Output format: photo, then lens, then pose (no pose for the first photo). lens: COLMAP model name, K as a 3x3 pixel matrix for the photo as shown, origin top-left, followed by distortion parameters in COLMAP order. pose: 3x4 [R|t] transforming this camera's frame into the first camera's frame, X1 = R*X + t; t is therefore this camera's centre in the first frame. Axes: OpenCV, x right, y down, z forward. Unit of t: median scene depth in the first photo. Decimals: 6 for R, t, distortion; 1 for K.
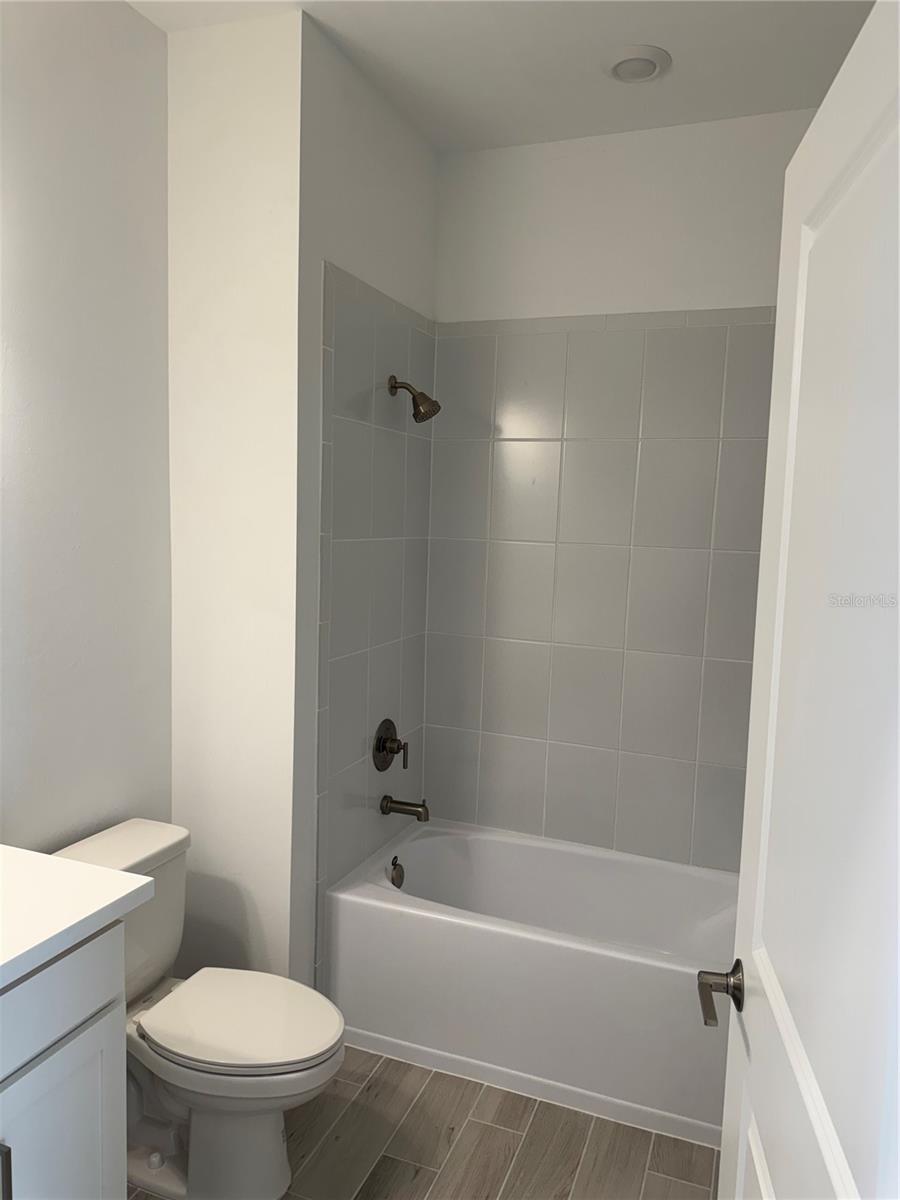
lens RADIAL K [[849.0, 0, 457.8], [0, 849.0, 605.9], [0, 0, 1]] dist [0.071769, -0.082623]
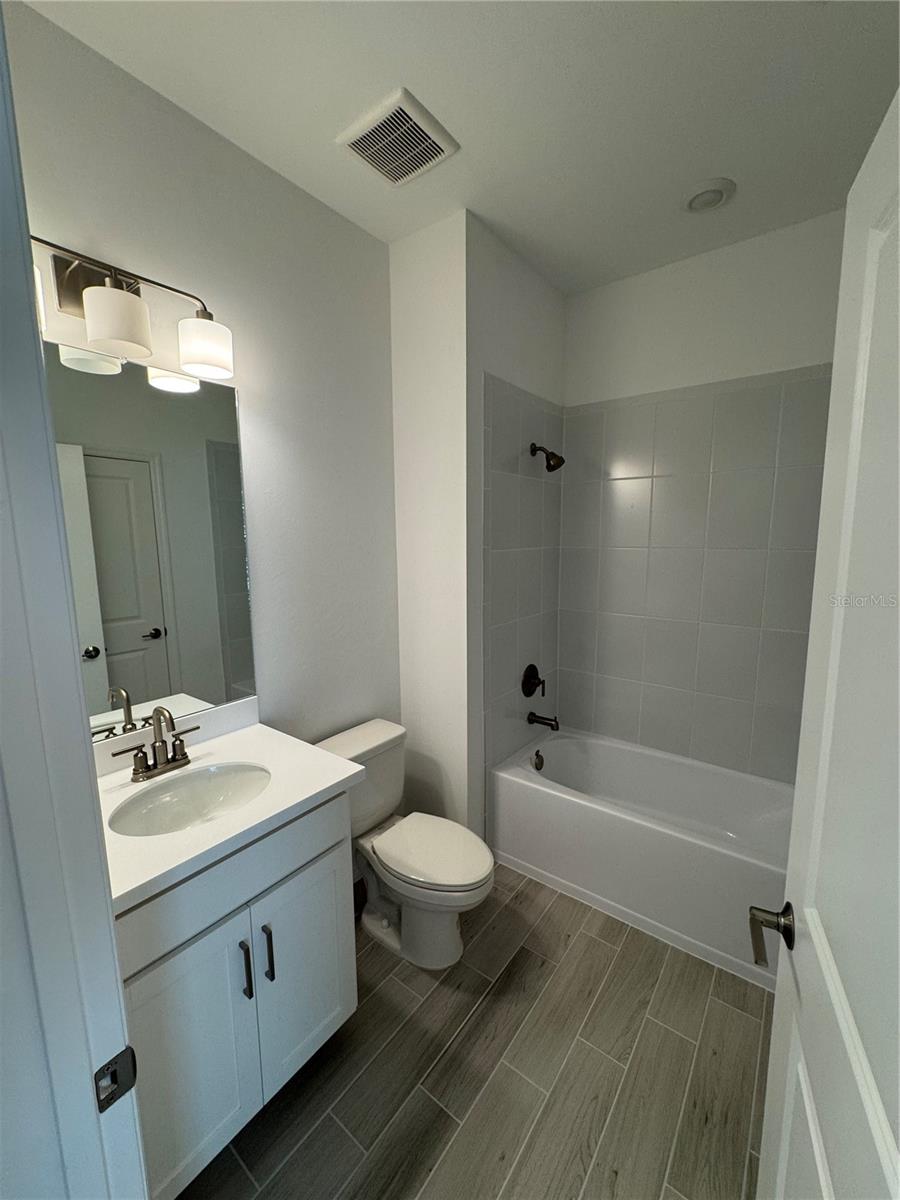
lens RADIAL K [[485.0, 0, 449.2], [0, 485.0, 601.9], [0, 0, 1]] dist [0.000914, -0.000452]
pose [[0.956717, -0.000944, -0.291020, 0.040289], [0.009169, 0.999596, 0.026901, -0.009078], [0.290877, -0.028405, 0.956339, 0.129551]]
